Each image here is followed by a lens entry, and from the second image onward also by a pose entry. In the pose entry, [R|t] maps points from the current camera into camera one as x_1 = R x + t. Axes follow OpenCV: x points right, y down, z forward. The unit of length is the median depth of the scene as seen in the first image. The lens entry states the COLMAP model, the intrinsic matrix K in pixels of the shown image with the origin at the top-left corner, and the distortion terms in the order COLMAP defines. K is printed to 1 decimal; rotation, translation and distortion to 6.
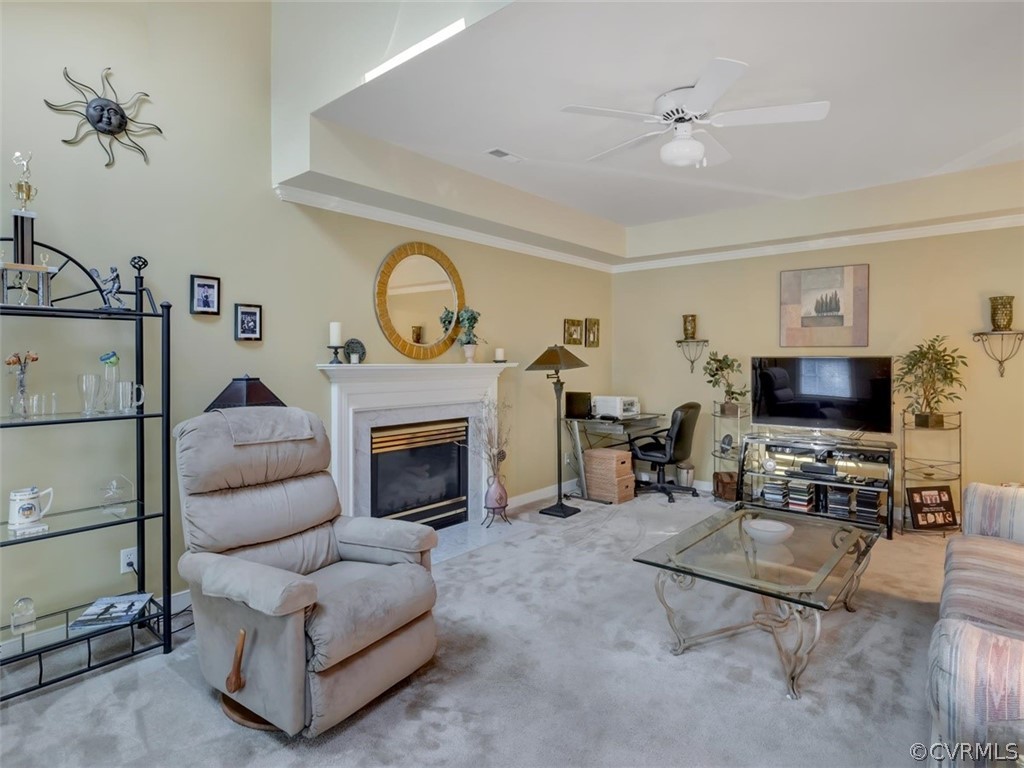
lens RADIAL K [[562.7, 0, 509.5], [0, 562.7, 377.9], [0, 0, 1]] dist [0.003331, 0.000130]
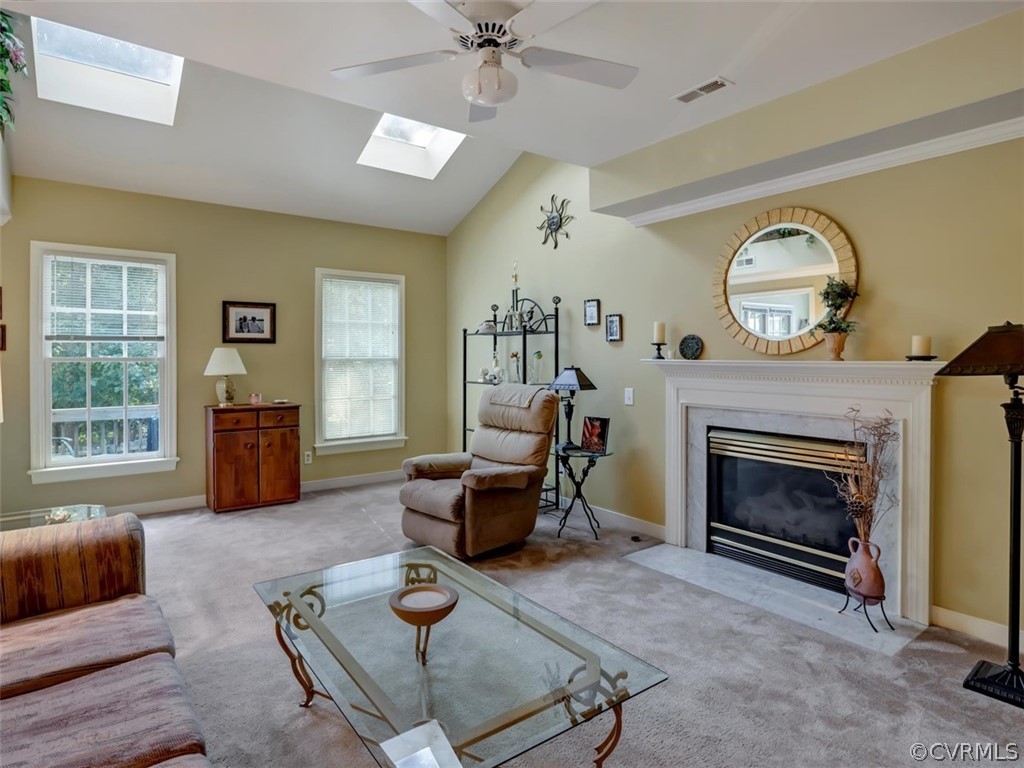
lens RADIAL K [[562.7, 0, 508.7], [0, 562.7, 382.9], [0, 0, 1]] dist [0.003331, 0.000130]
pose [[-0.209170, 0.048416, -0.976680, 0.839203], [-0.029866, 0.997991, 0.055868, -0.031323], [0.977423, 0.040856, -0.207304, 0.943313]]
